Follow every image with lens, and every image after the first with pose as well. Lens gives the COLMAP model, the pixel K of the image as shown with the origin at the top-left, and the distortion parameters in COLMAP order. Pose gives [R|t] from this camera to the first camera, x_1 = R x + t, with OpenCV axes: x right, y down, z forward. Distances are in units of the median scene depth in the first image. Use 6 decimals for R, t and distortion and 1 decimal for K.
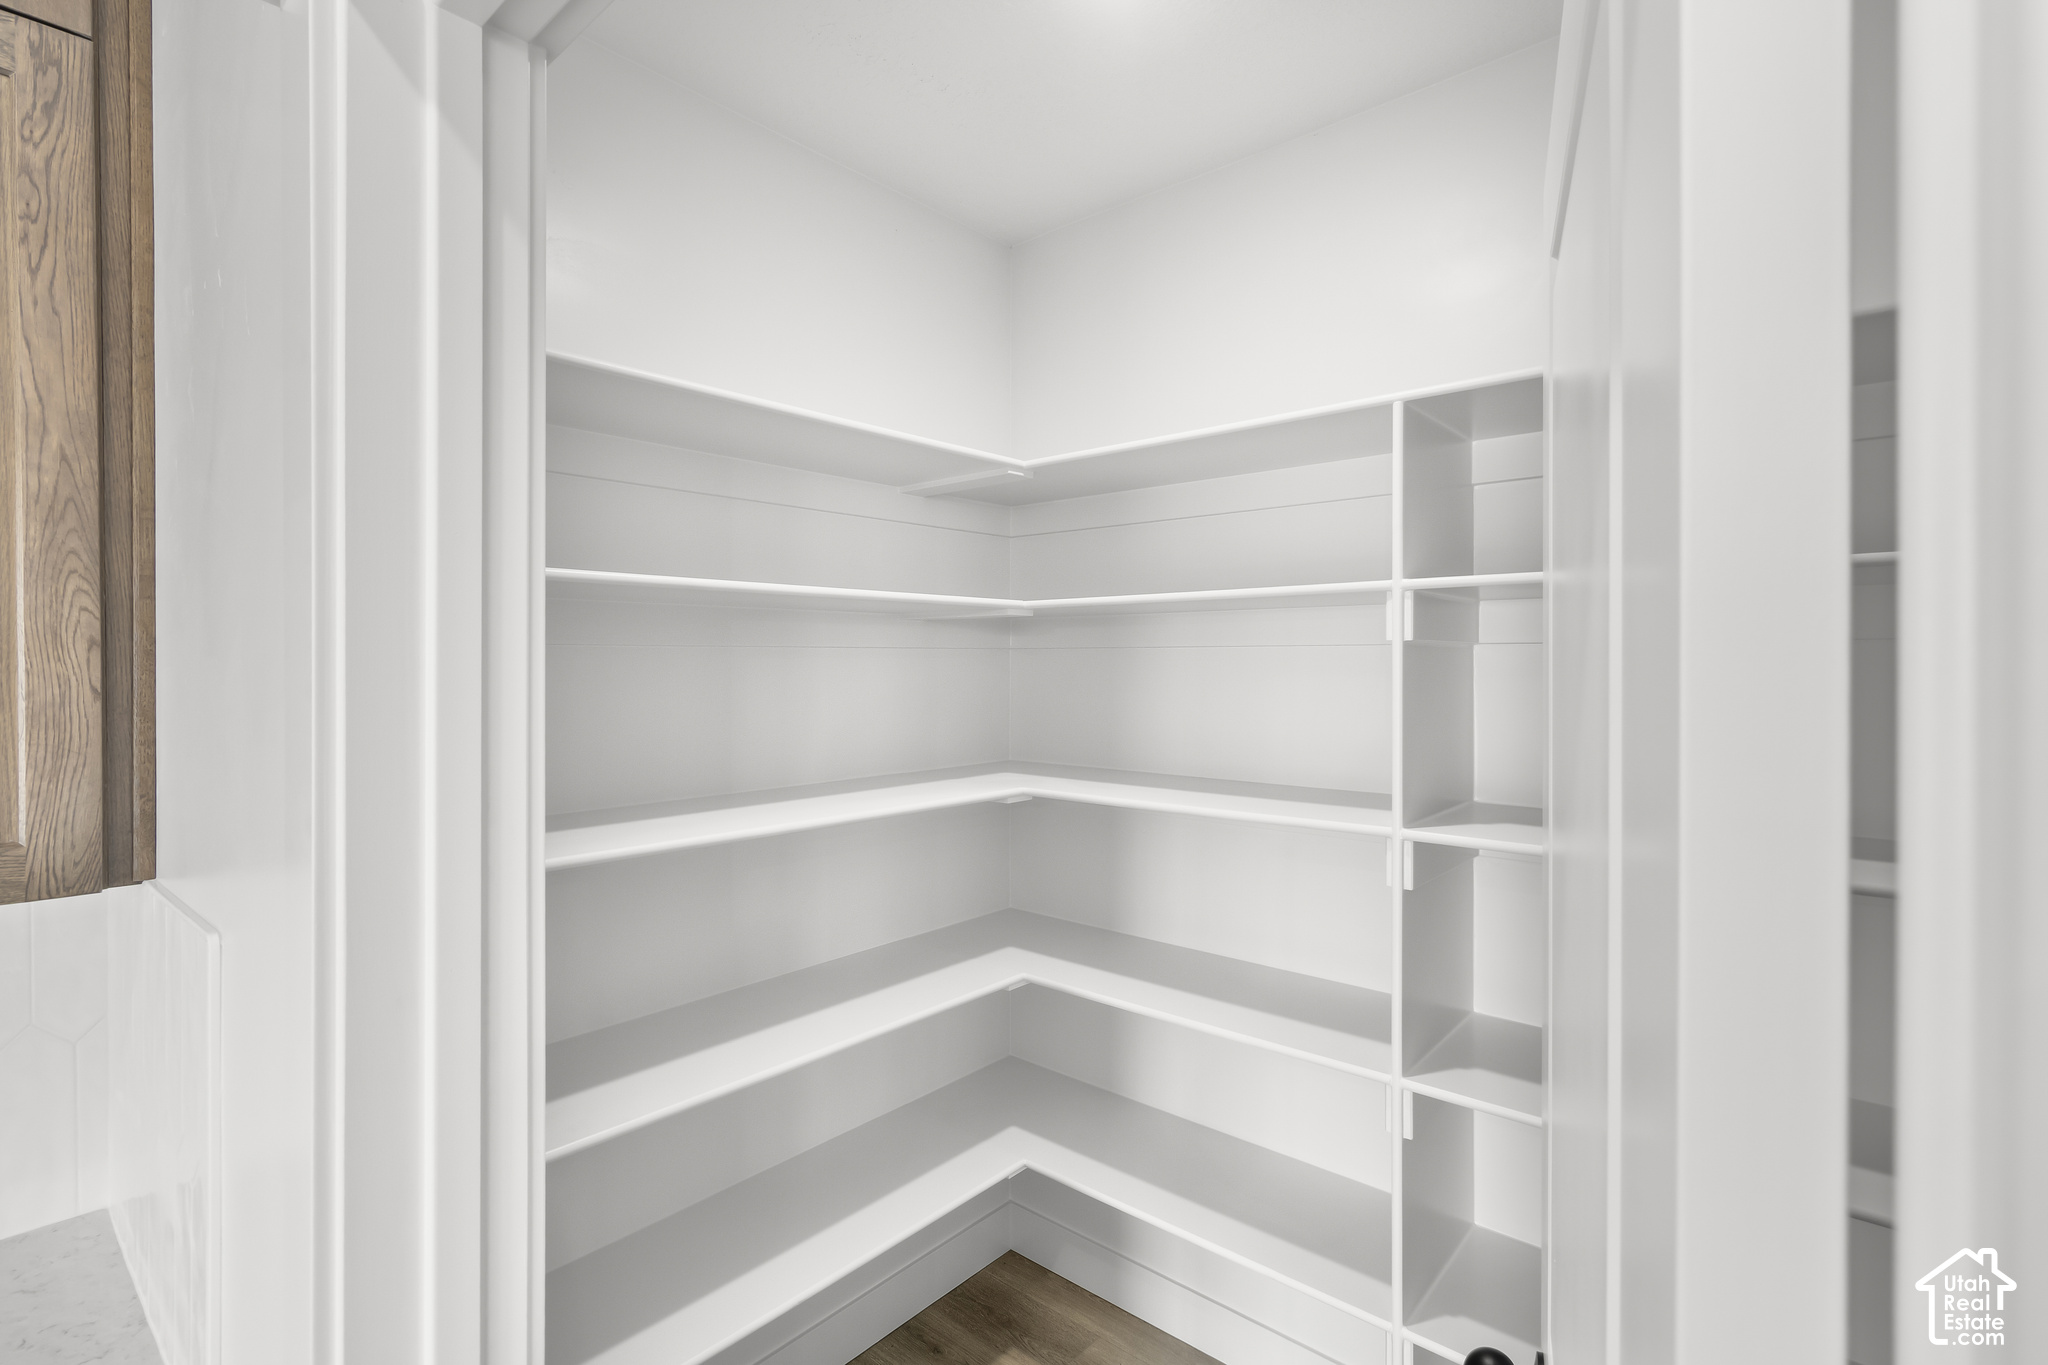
lens RADIAL K [[964.9, 0, 1024.0], [0, 964.9, 682.5], [0, 0, 1]] dist [-0.002902, -0.001317]
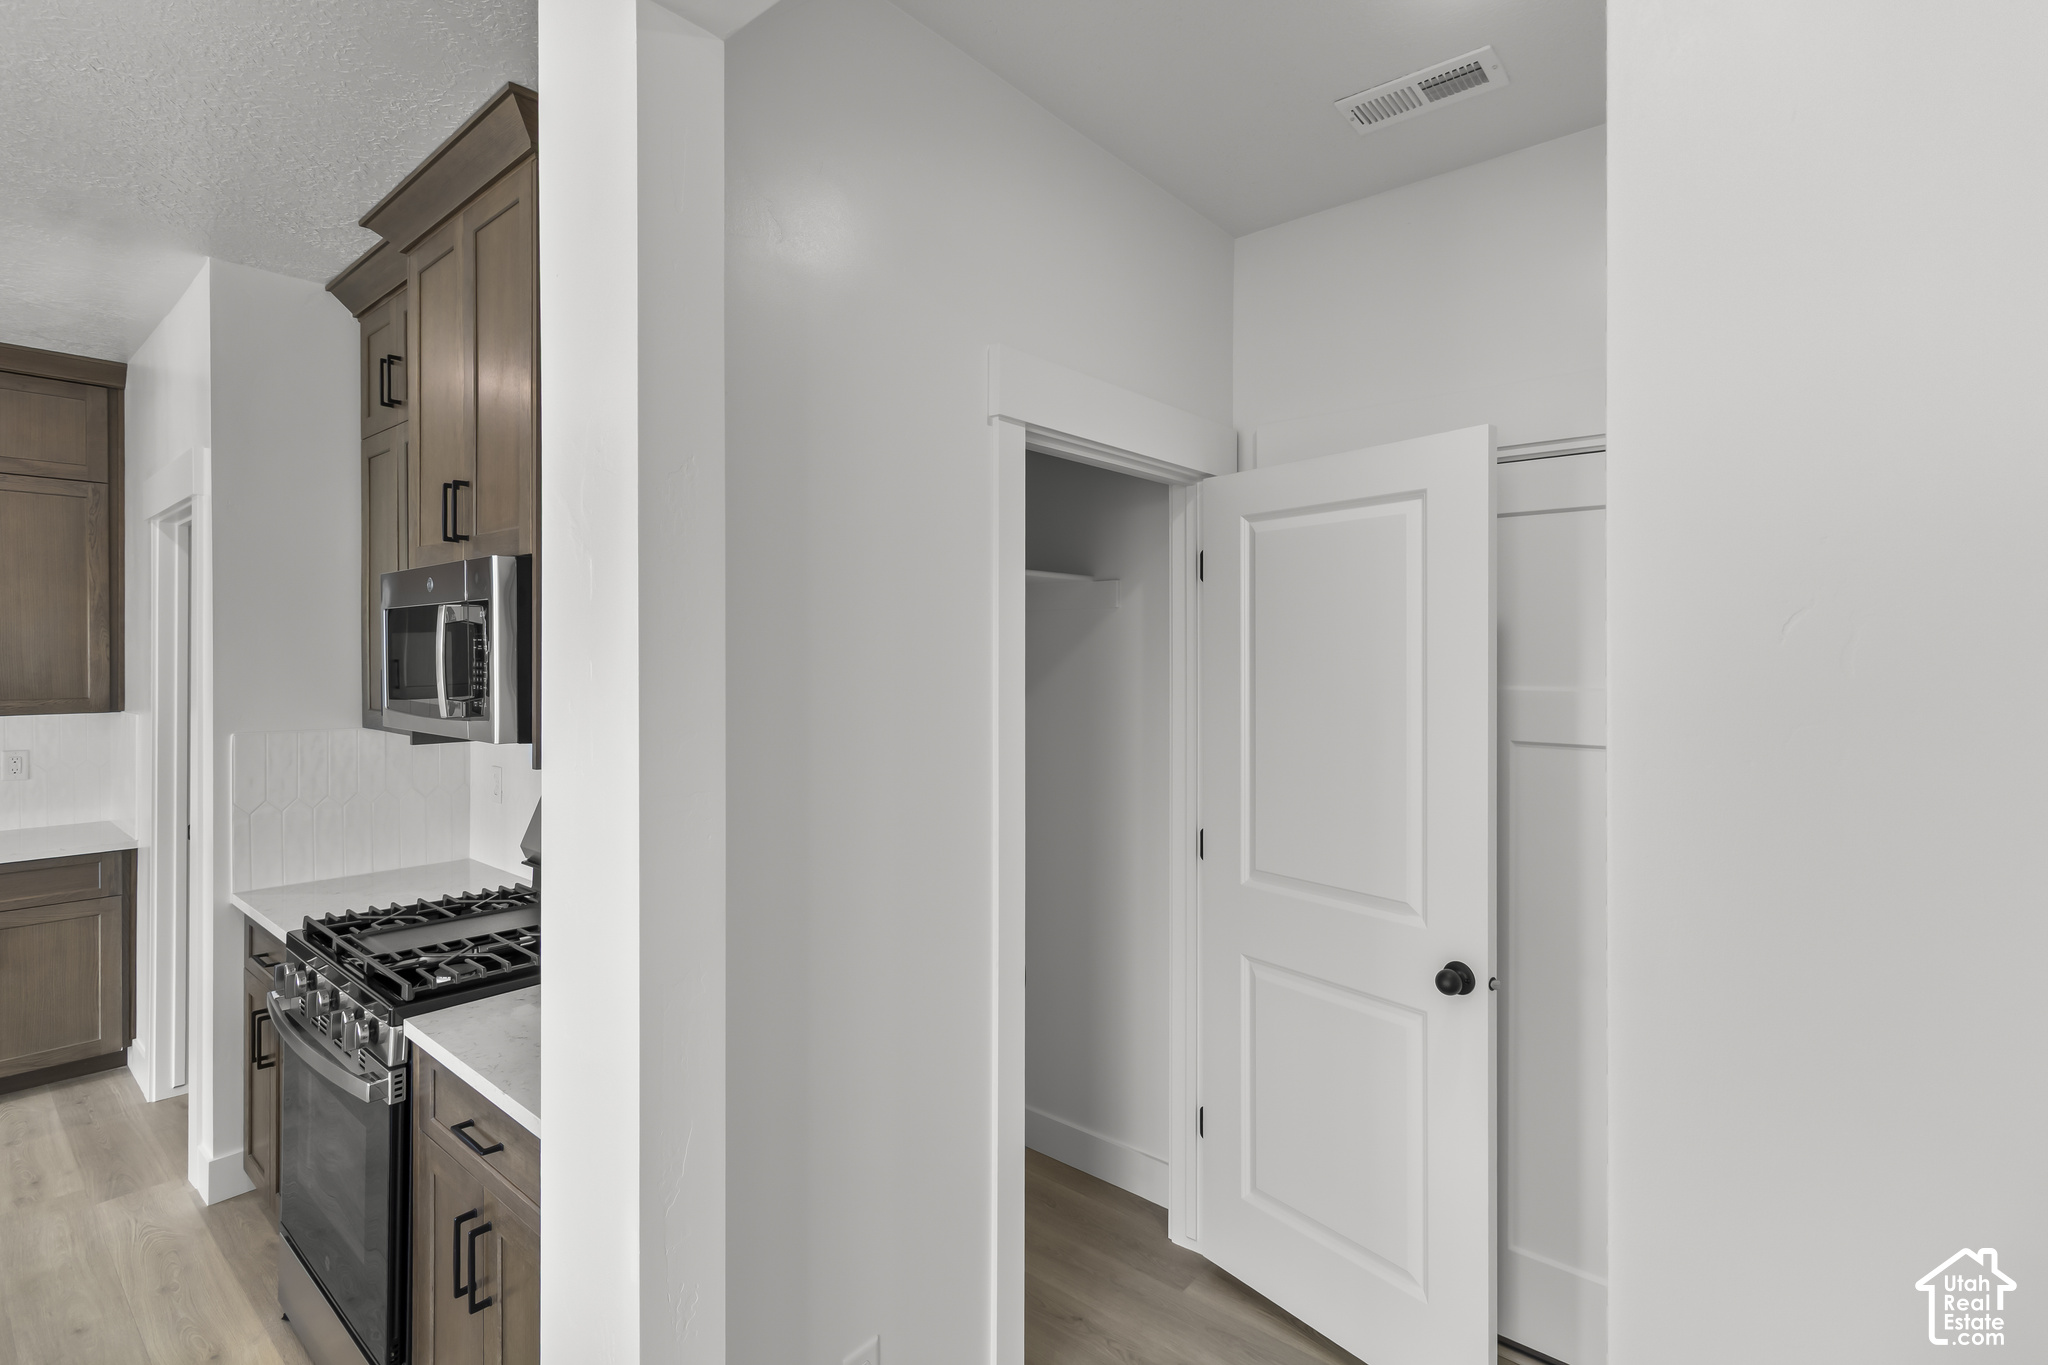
lens RADIAL K [[964.9, 0, 1024.0], [0, 964.9, 682.5], [0, 0, 1]] dist [-0.002902, -0.001317]
pose [[0.999883, 0.010606, 0.011041, 2.575845], [-0.010624, 0.999942, 0.001602, 0.059963], [-0.011023, -0.001719, 0.999938, -2.799532]]
